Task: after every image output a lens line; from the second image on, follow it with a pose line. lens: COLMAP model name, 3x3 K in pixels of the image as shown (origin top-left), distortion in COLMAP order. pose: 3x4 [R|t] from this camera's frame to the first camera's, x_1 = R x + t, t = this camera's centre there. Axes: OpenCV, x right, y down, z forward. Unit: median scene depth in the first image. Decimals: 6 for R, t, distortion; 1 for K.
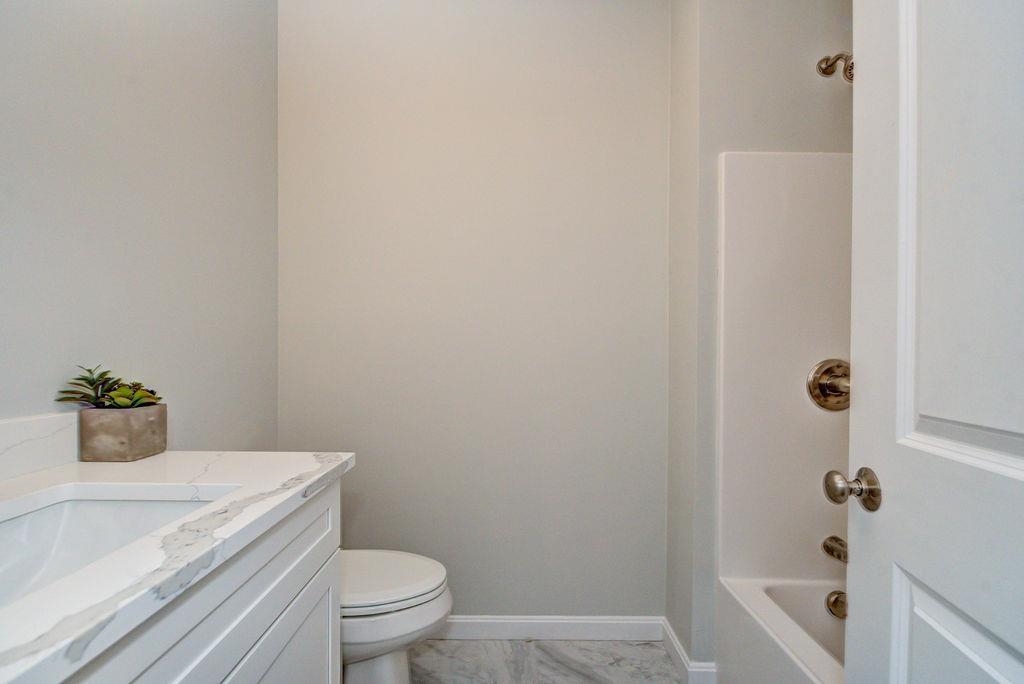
lens RADIAL K [[465.5, 0, 509.5], [0, 465.5, 353.5], [0, 0, 1]] dist [0.000517, 0.000095]
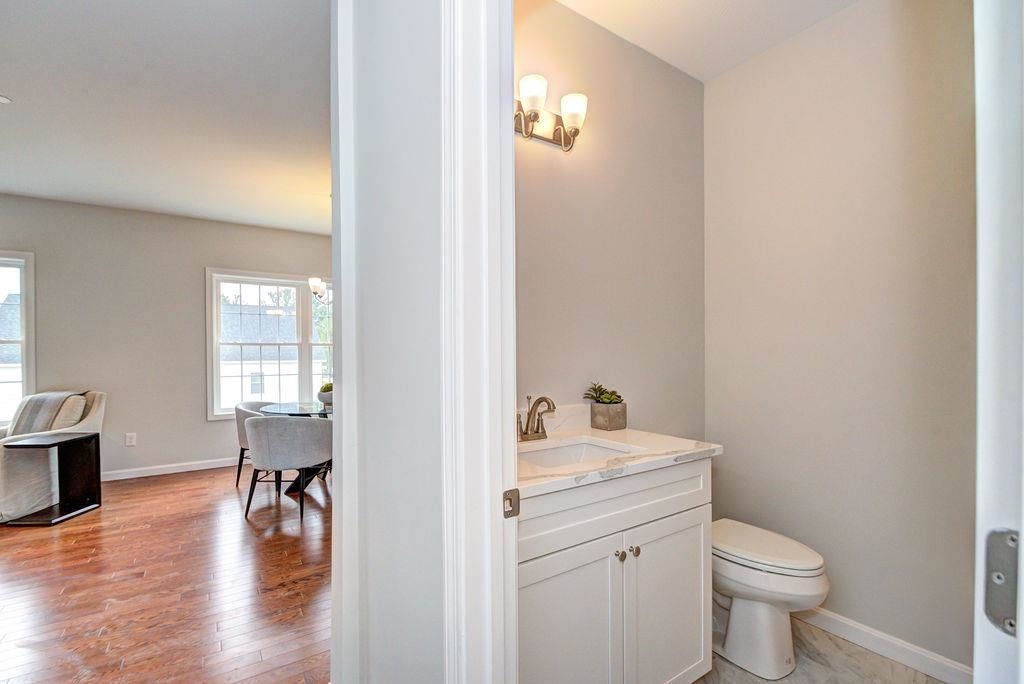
lens RADIAL K [[449.7, 0, 503.0], [0, 449.7, 356.9], [0, 0, 1]] dist [0.000012, -0.005335]
pose [[0.553654, -0.004109, -0.832737, 0.540502], [0.004546, 0.999988, -0.001911, -0.083705], [0.832735, -0.002728, 0.553666, -0.449154]]
